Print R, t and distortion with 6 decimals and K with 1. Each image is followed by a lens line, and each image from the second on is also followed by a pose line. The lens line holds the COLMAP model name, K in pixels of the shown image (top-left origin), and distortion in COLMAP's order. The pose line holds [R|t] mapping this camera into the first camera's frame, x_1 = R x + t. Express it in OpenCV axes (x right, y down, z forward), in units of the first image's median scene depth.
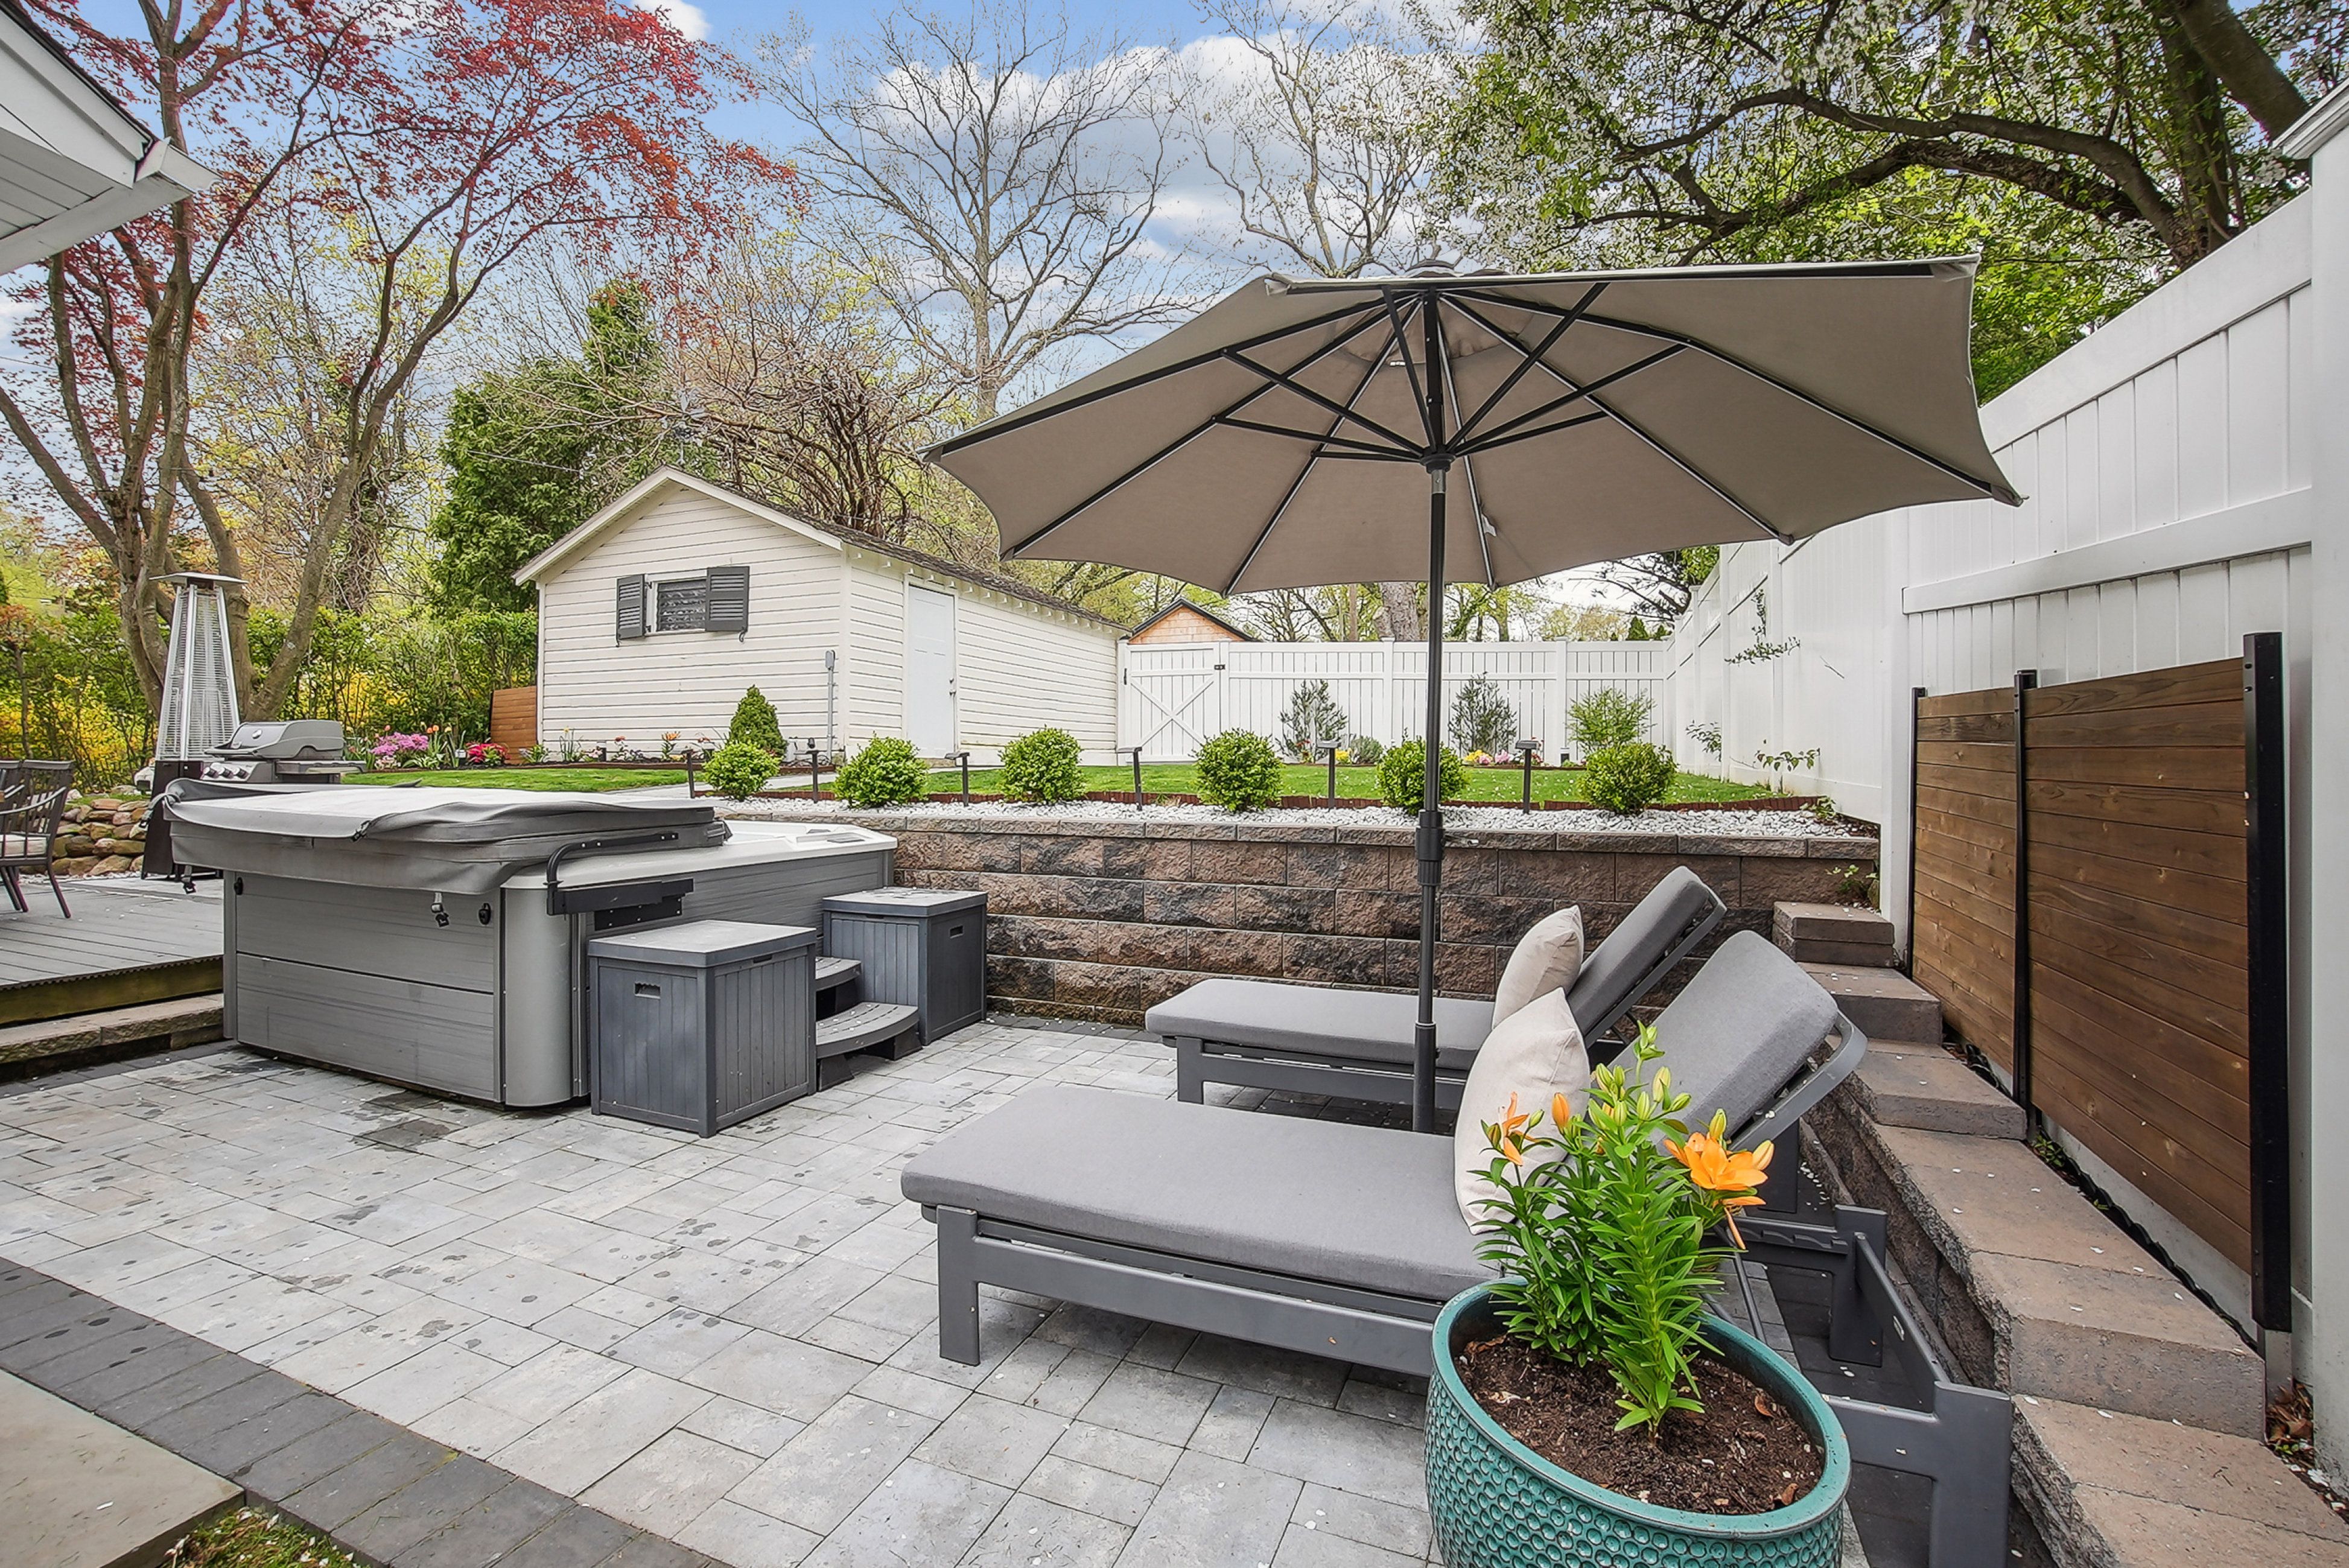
lens RADIAL K [[1064.8, 0, 1139.5], [0, 1064.8, 757.9], [0, 0, 1]] dist [-0.065287, 0.023420]
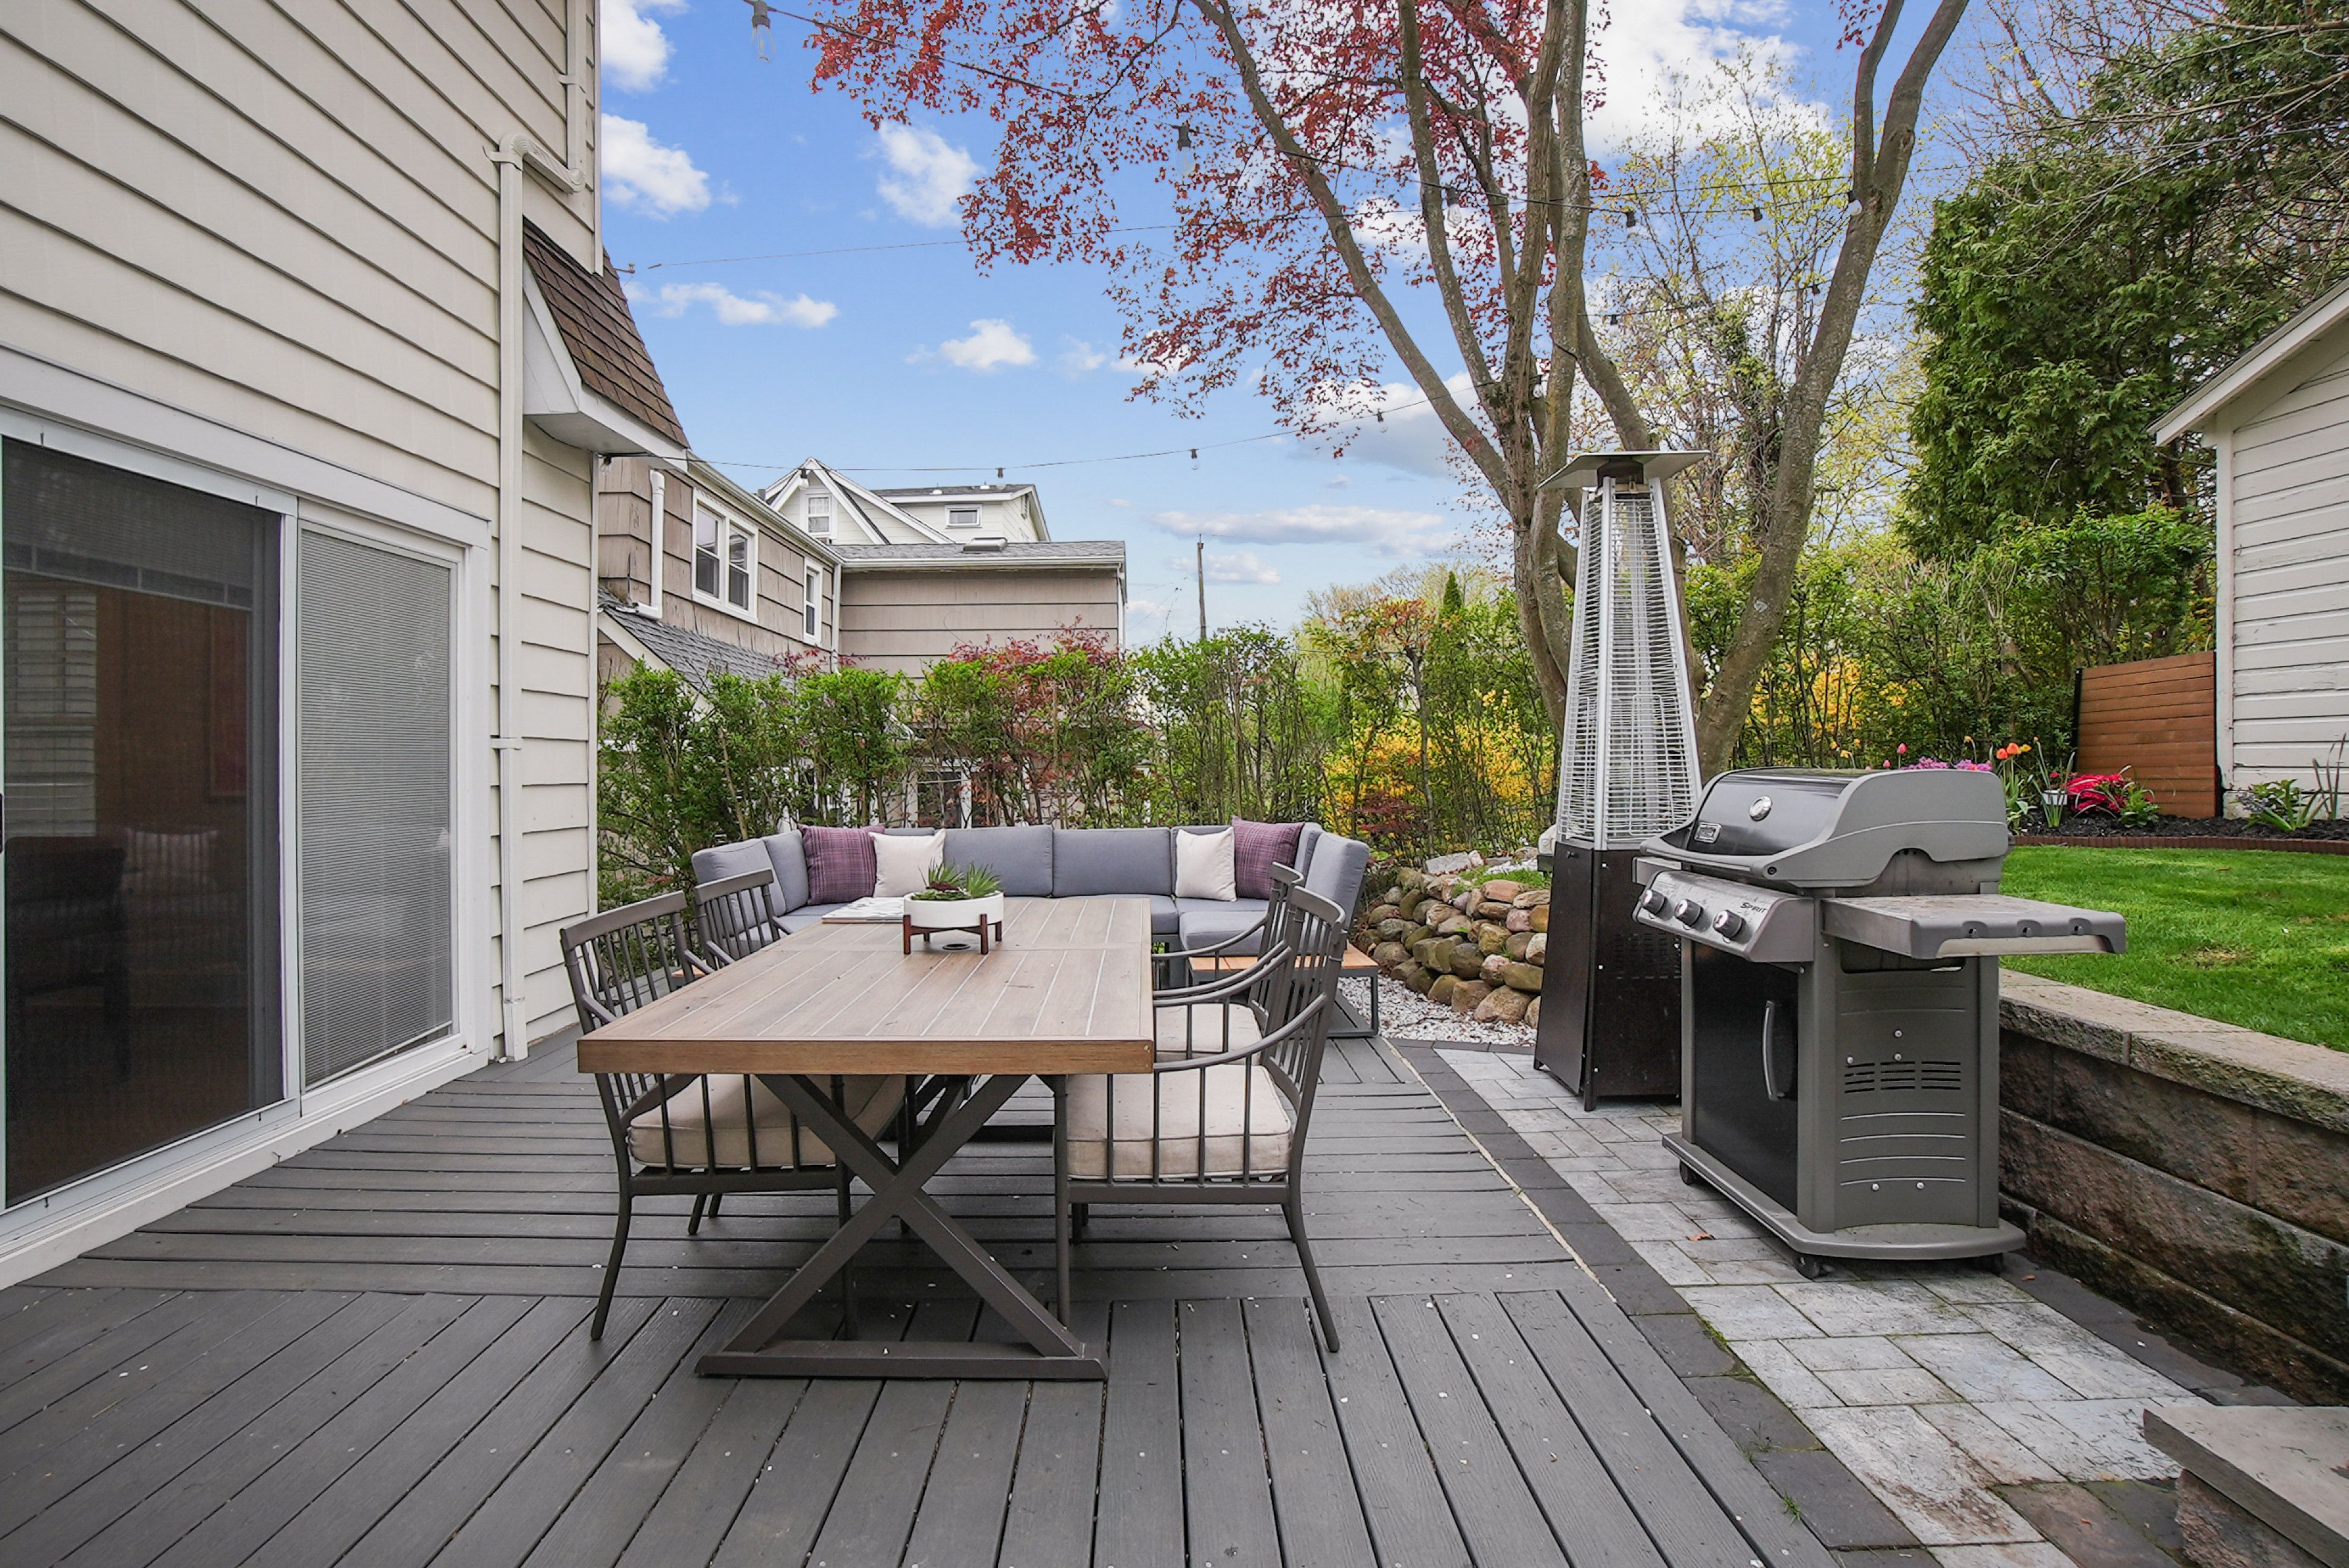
lens RADIAL K [[1049.5, 0, 1145.3], [0, 1049.5, 761.7], [0, 0, 1]] dist [-0.067808, 0.023277]
pose [[0.395546, -0.005471, -0.918430, -0.474765], [0.012762, 0.999918, -0.000460, -0.033476], [0.918358, -0.011539, 0.395583, 0.507795]]
